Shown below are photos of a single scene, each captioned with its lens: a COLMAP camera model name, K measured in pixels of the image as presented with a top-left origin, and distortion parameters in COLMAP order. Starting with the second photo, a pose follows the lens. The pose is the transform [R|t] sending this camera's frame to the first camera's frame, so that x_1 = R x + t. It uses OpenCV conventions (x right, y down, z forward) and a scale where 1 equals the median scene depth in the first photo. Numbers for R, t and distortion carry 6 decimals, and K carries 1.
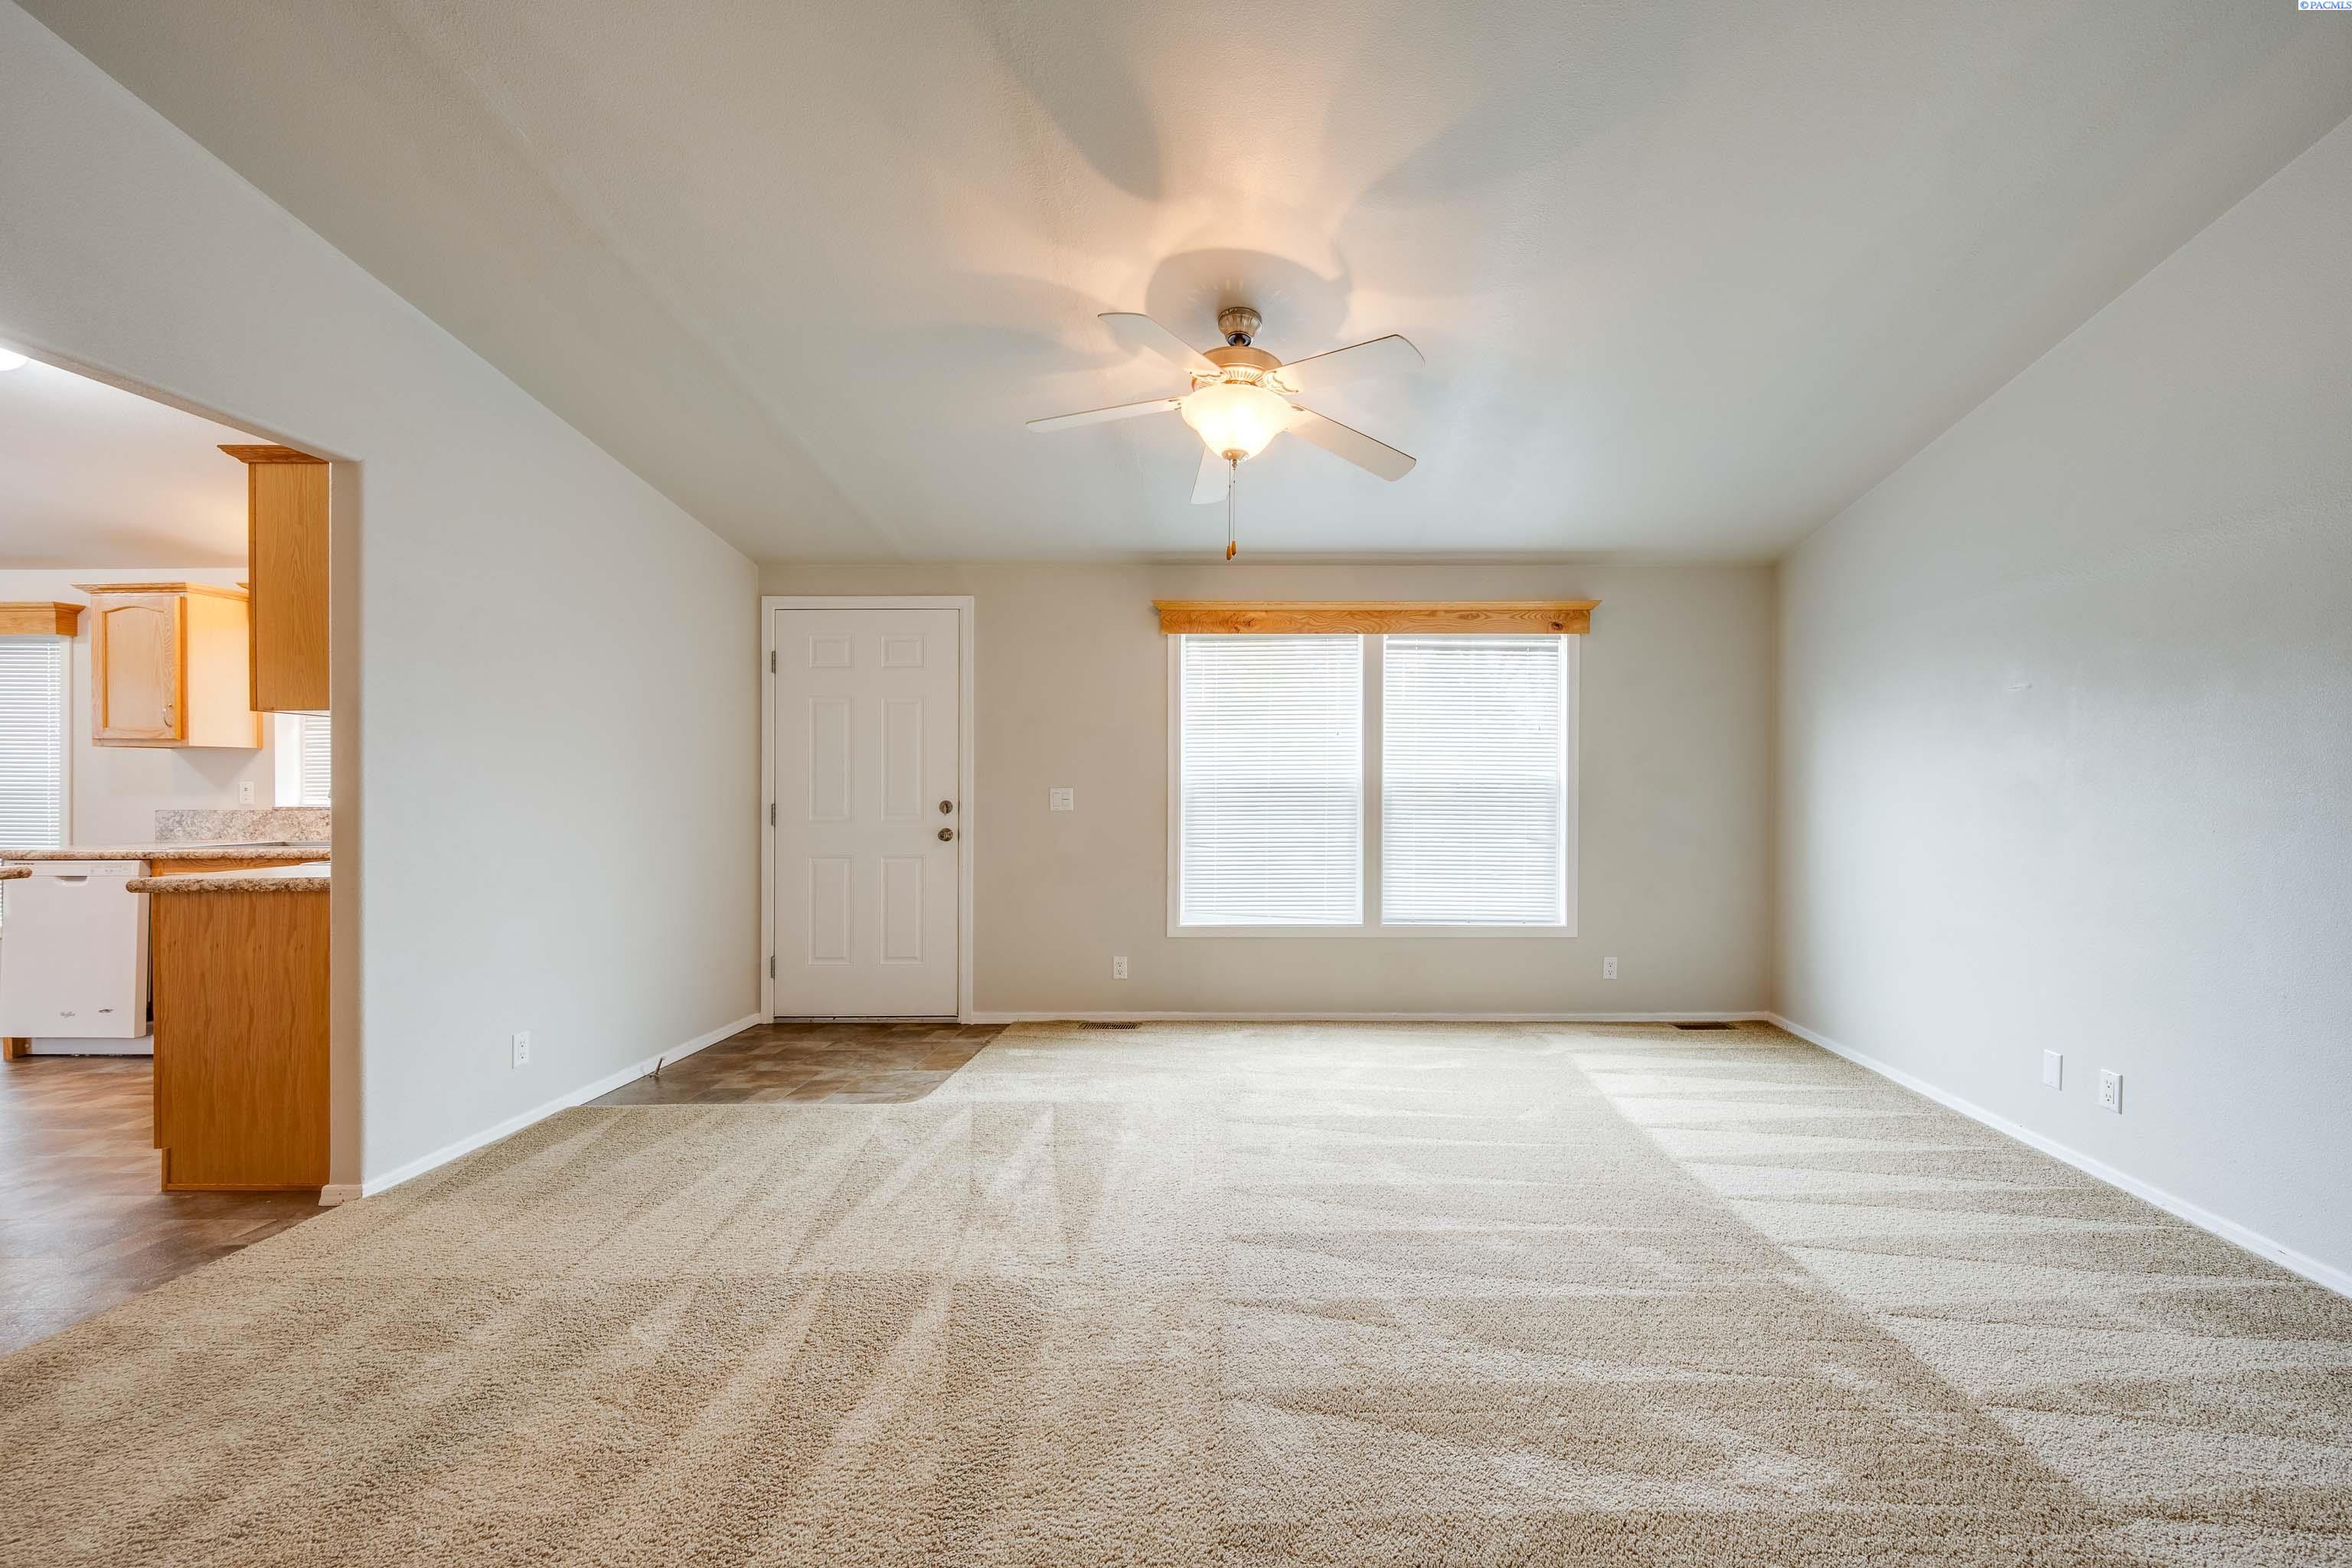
lens RADIAL K [[973.6, 0, 1268.3], [0, 973.6, 790.9], [0, 0, 1]] dist [-0.000383, -0.000121]
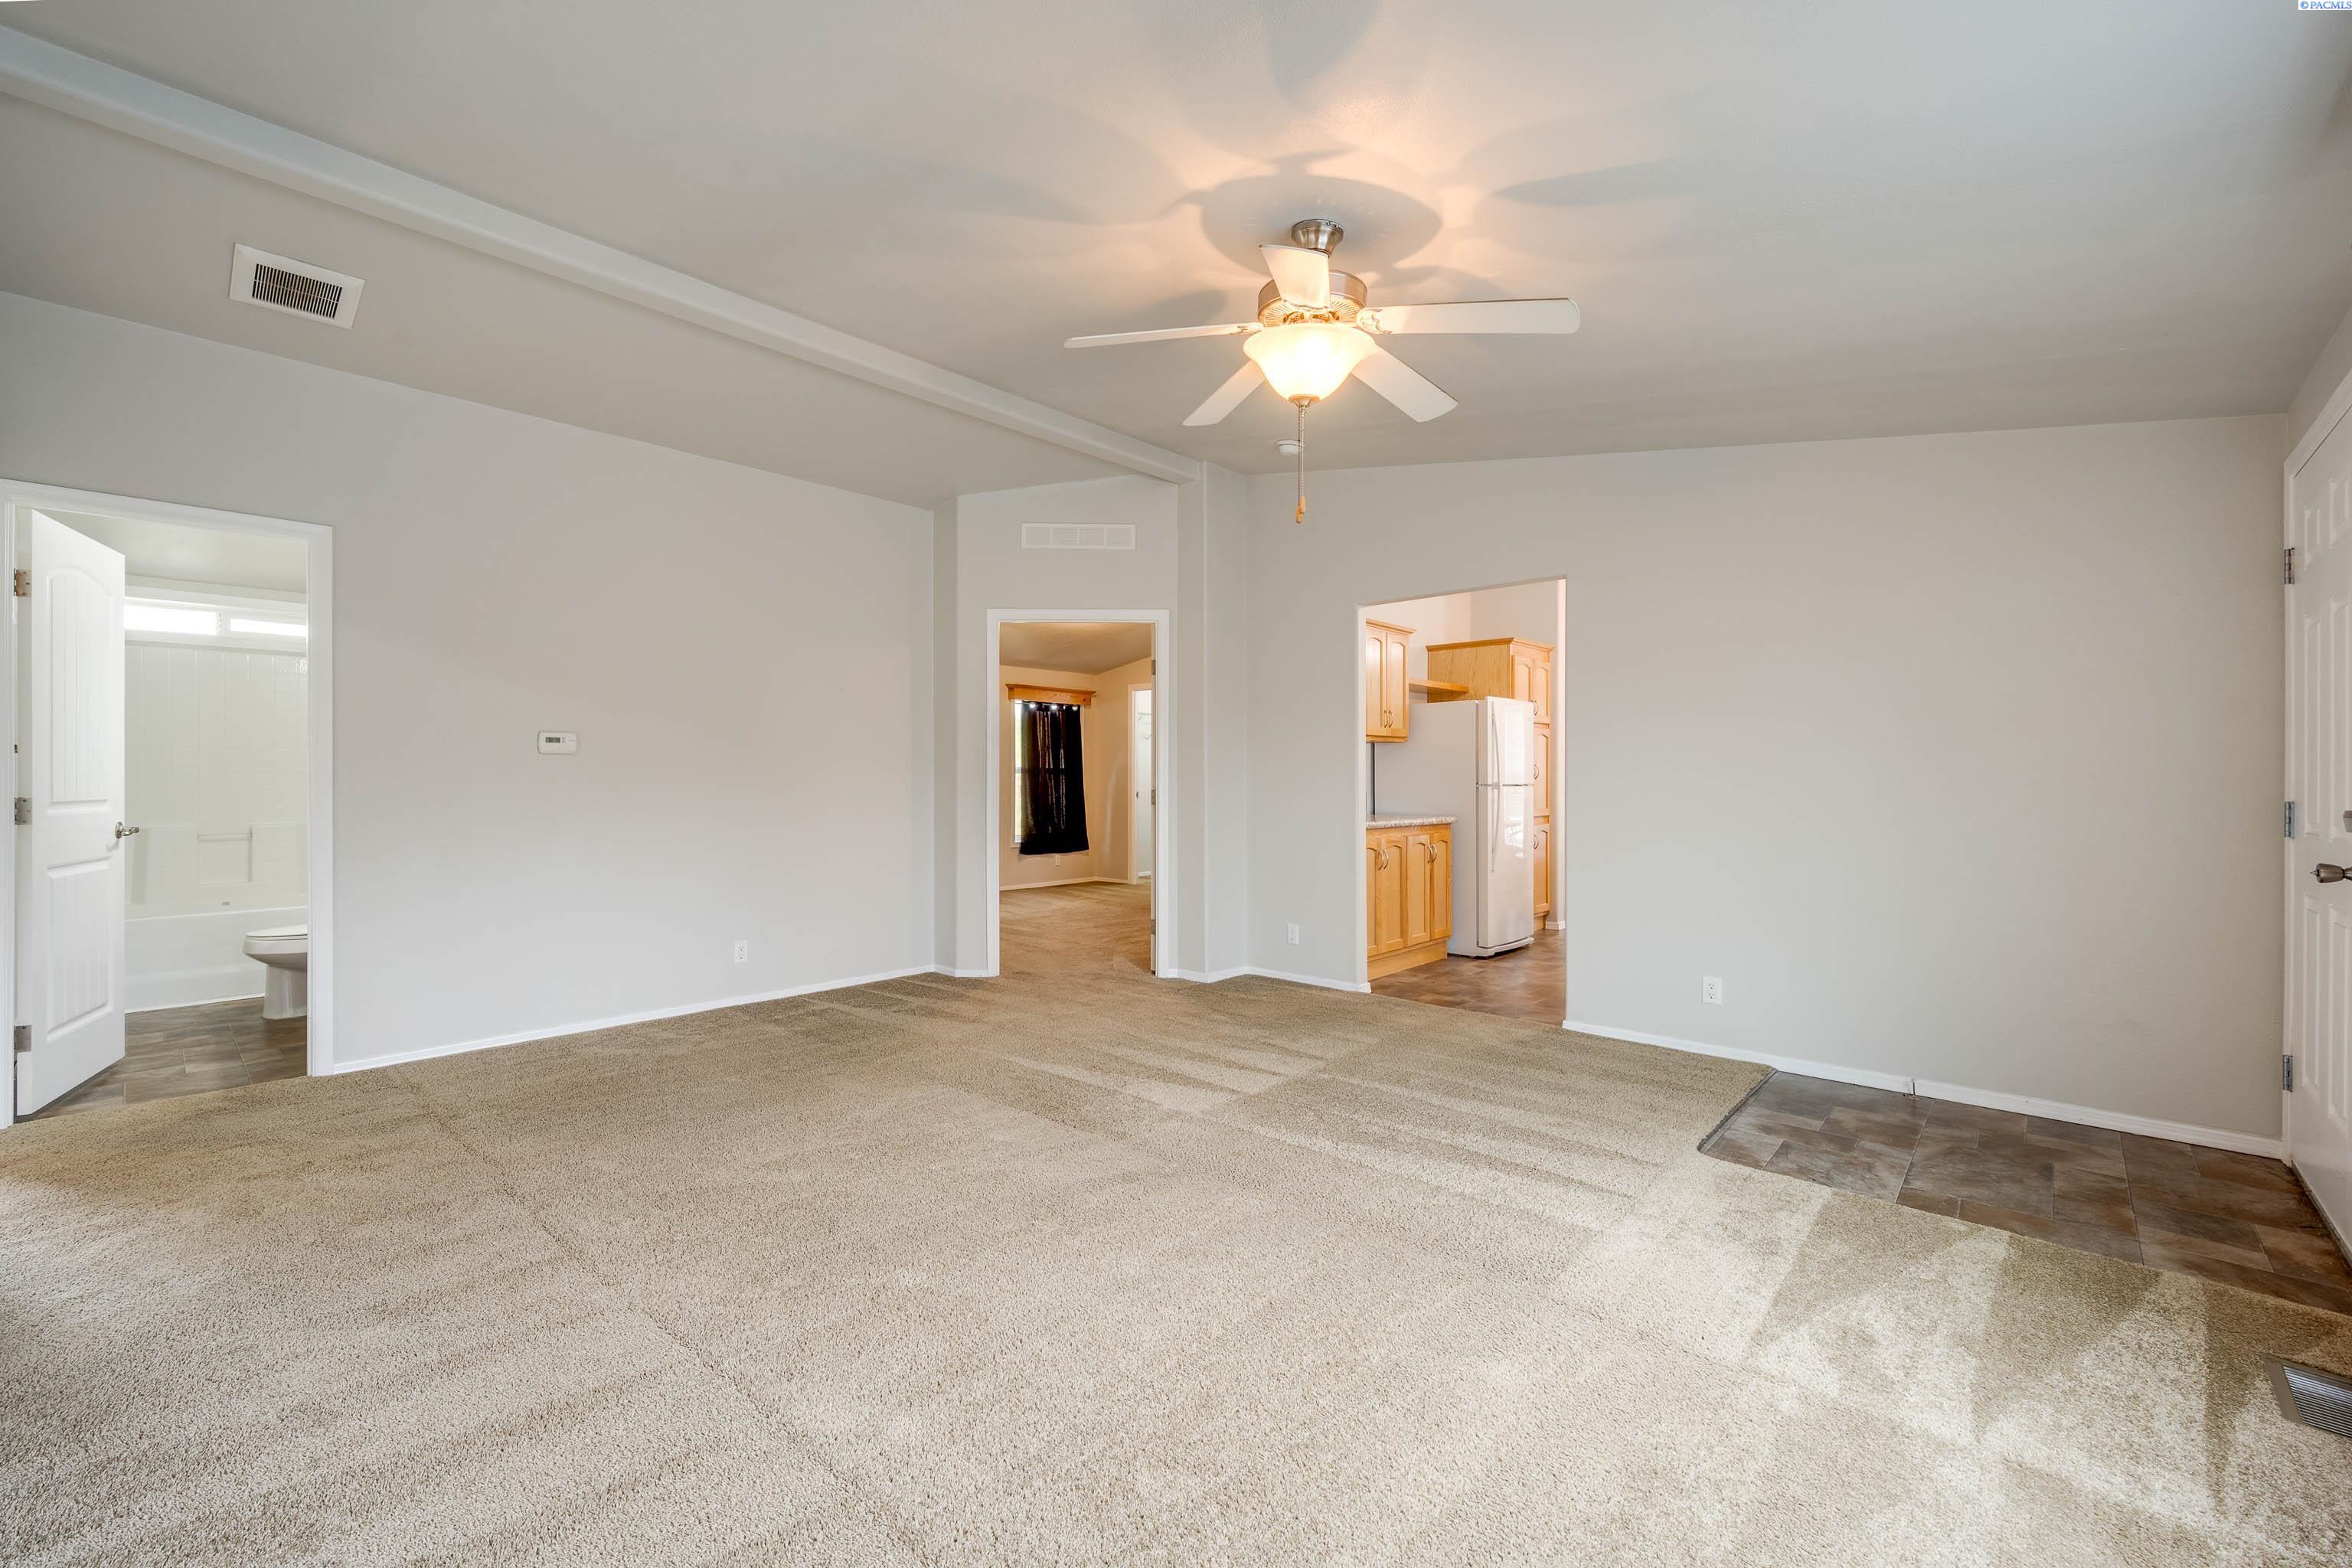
lens RADIAL K [[956.4, 0, 1083.9], [0, 956.4, 777.5], [0, 0, 1]] dist [-0.001154, -0.000303]
pose [[-0.706100, 0.003353, -0.708105, 0.504662], [-0.000887, 0.999984, 0.005619, -0.005455], [0.708112, 0.004596, -0.706085, 1.032530]]
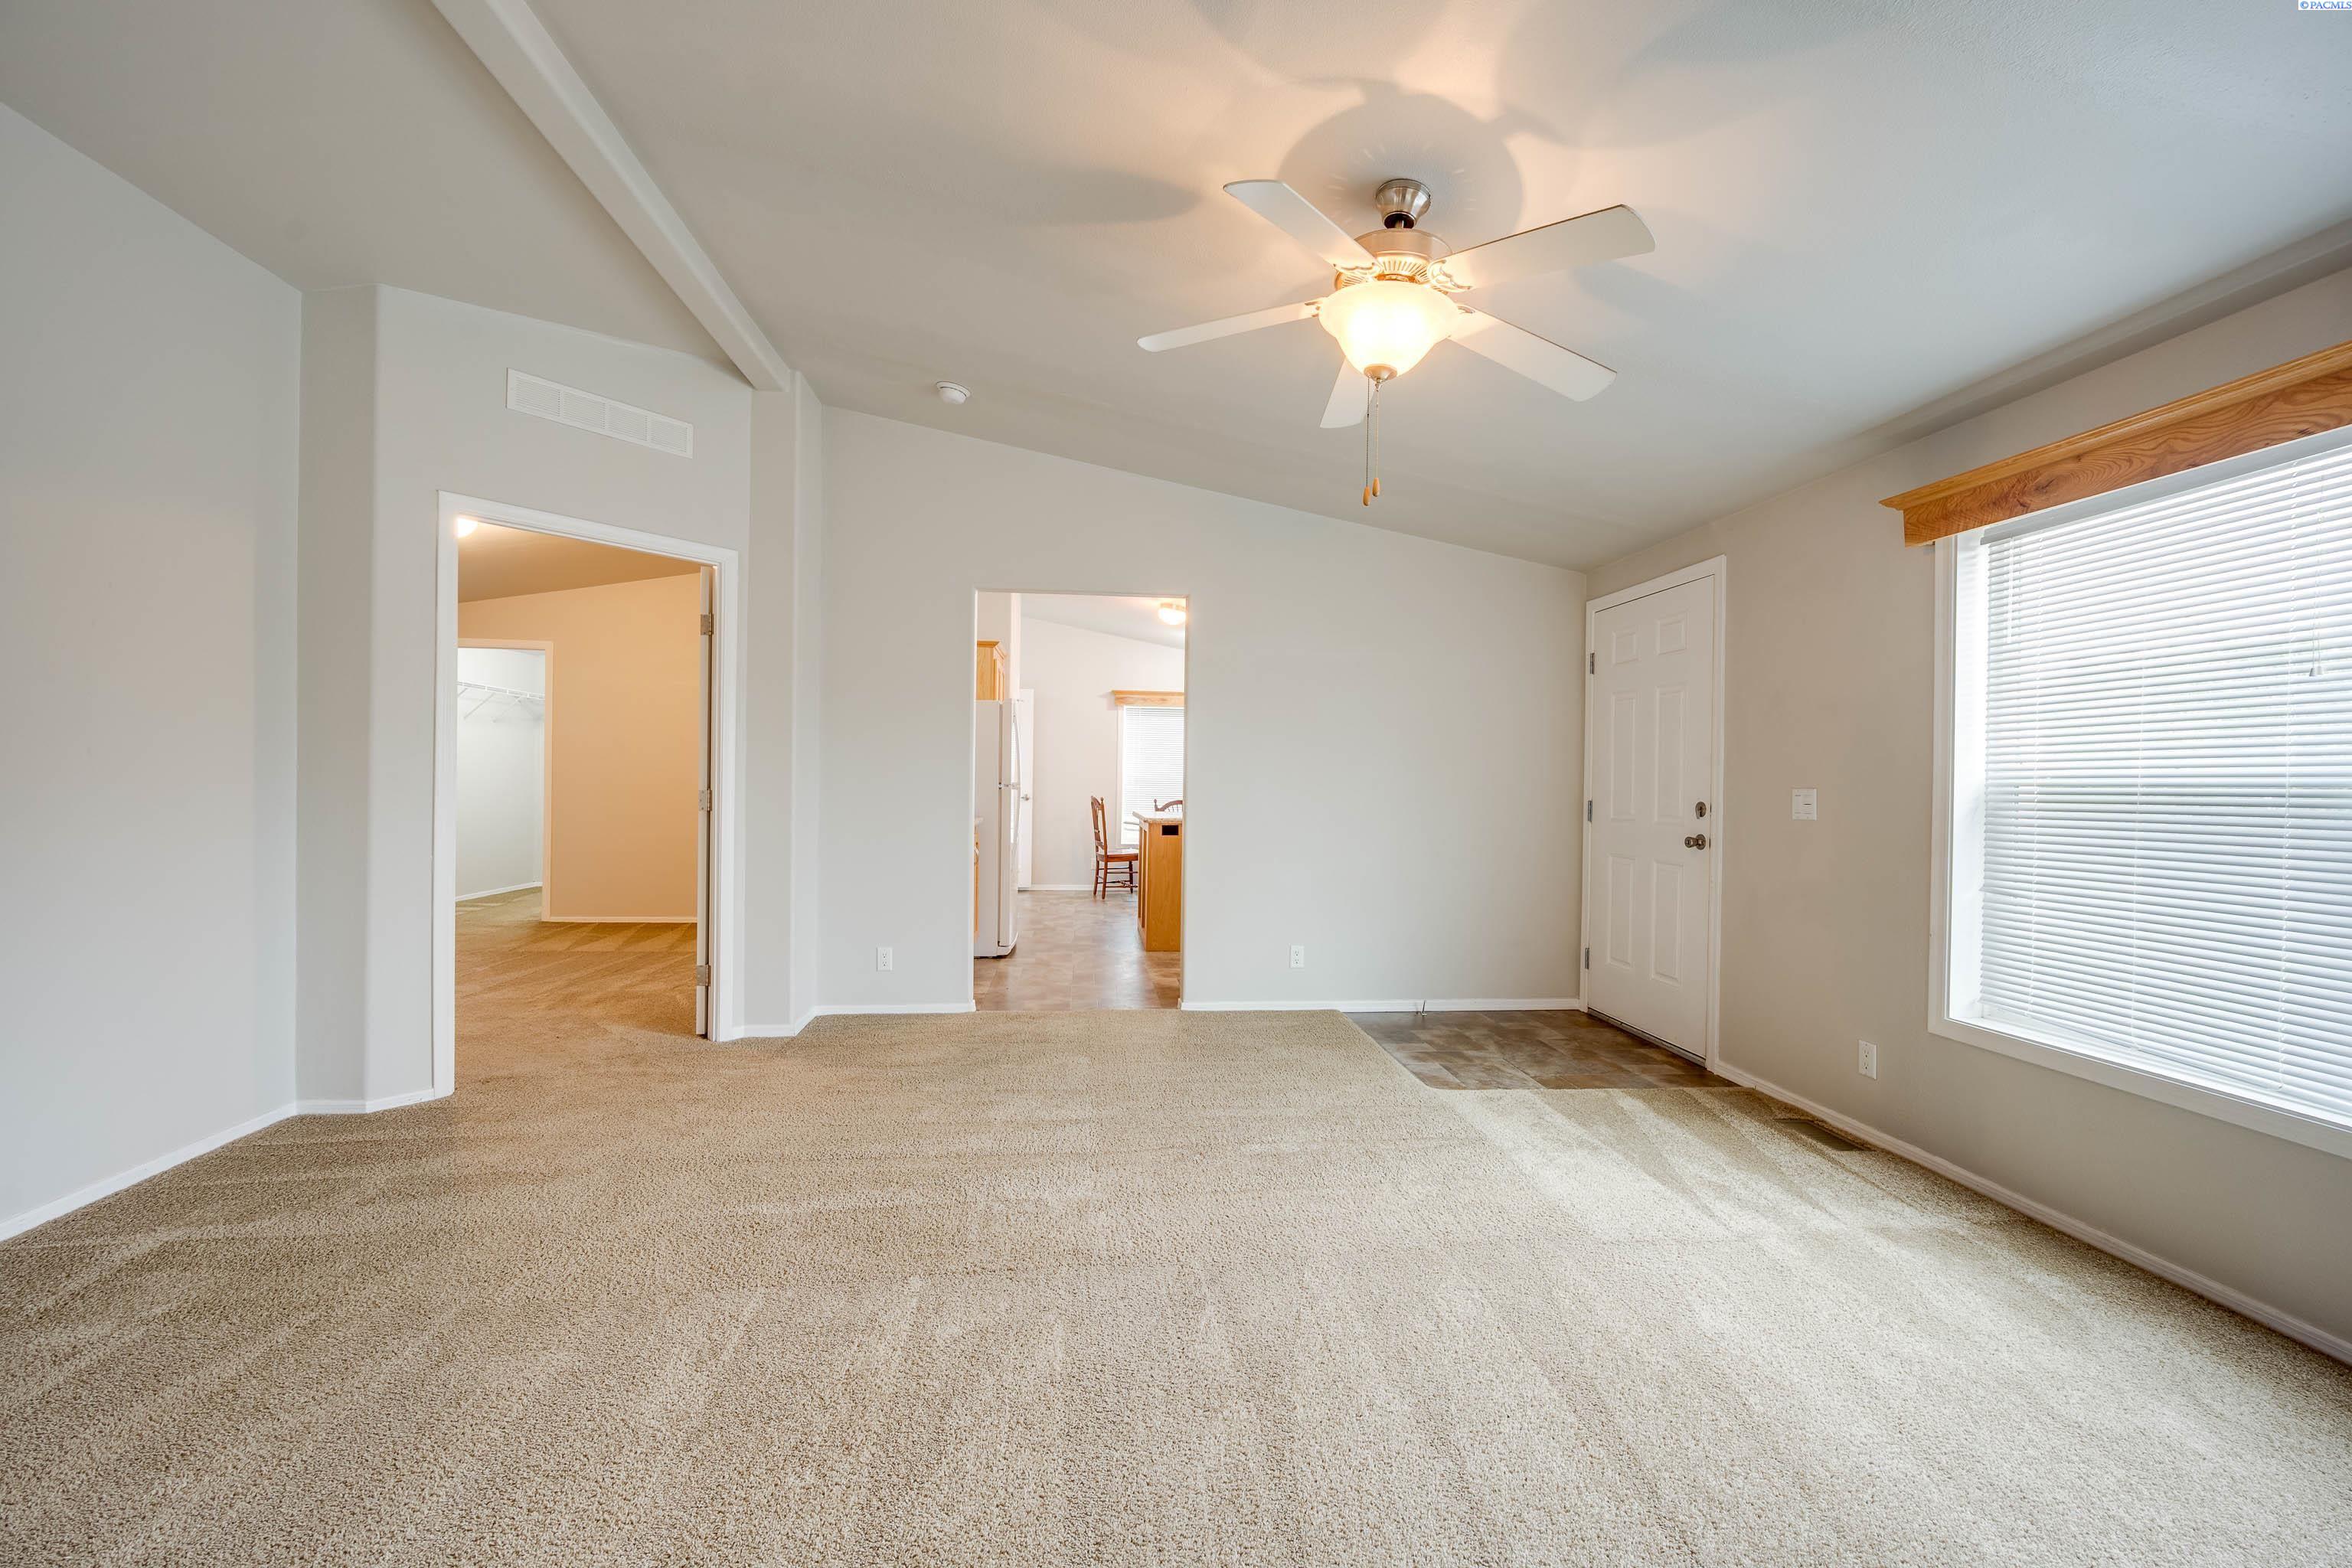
lens RADIAL K [[942.2, 0, 1175.4], [0, 942.2, 776.3], [0, 0, 1]] dist [-0.002077, -0.000331]
pose [[0.107139, 0.000325, -0.994244, 0.509208], [-0.019714, 0.999804, -0.001798, -0.002177], [0.994049, 0.019793, 0.107124, 0.527797]]
